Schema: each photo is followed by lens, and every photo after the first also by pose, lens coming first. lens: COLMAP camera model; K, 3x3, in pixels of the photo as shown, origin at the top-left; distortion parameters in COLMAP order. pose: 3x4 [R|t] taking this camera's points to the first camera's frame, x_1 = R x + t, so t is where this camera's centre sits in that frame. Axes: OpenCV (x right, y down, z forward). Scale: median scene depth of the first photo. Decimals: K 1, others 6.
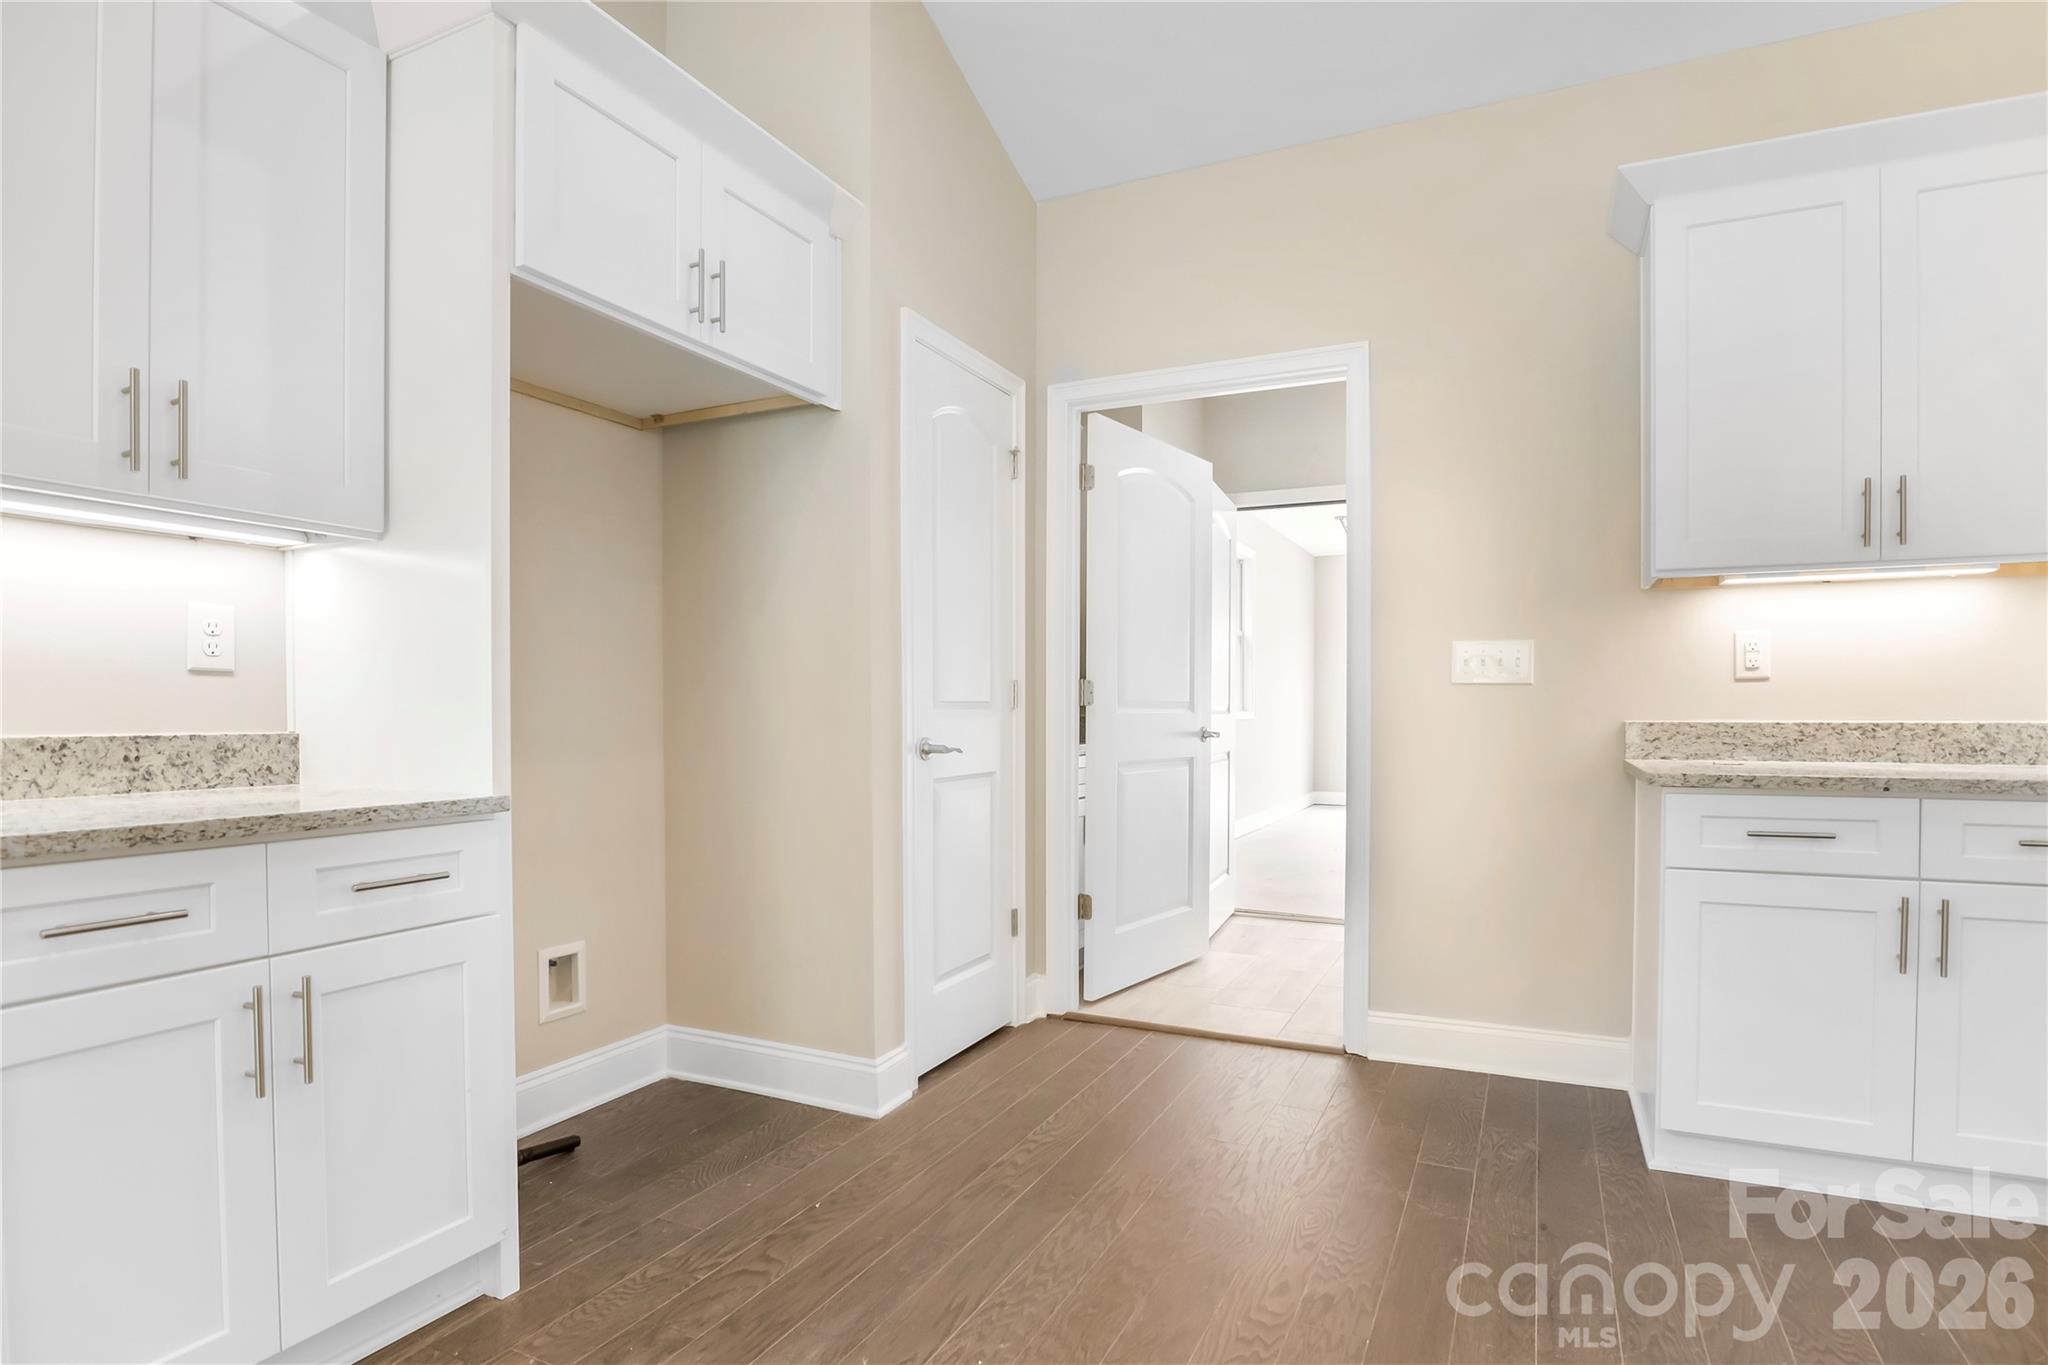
lens RADIAL K [[1077.6, 0, 1021.8], [0, 1077.6, 705.3], [0, 0, 1]] dist [0.000872, 0.000126]
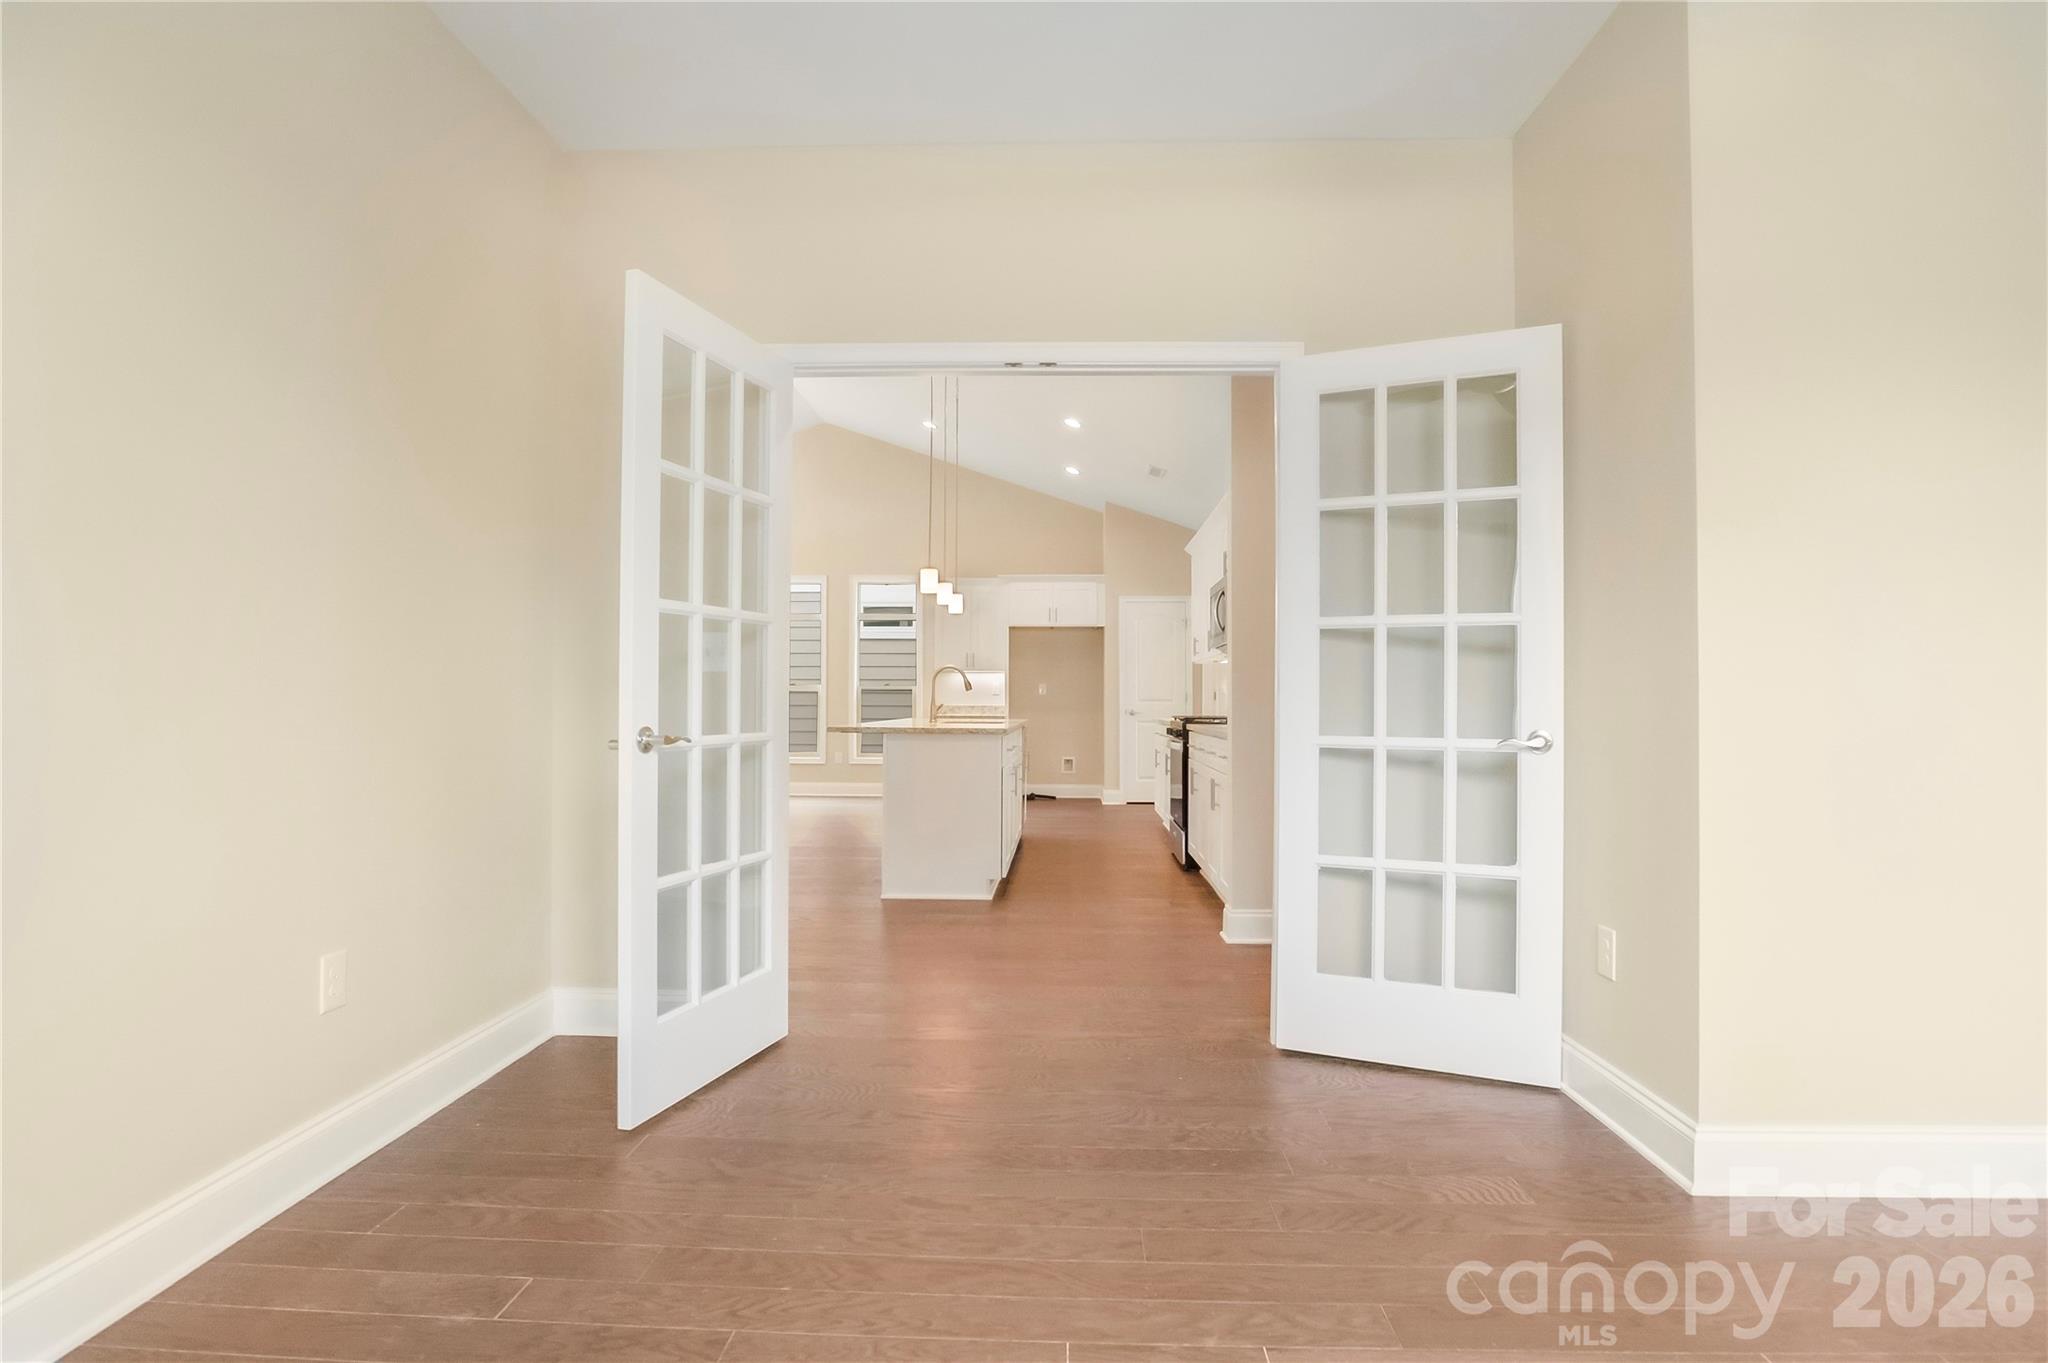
lens RADIAL K [[1049.5, 0, 1024.0], [0, 1049.5, 681.5], [0, 0, 1]] dist [0.001796, 0.000919]
pose [[0.423432, -0.012160, -0.905846, 2.516521], [-0.006927, 0.999837, -0.016659, -0.003617], [0.905901, 0.013329, 0.423279, -0.712401]]
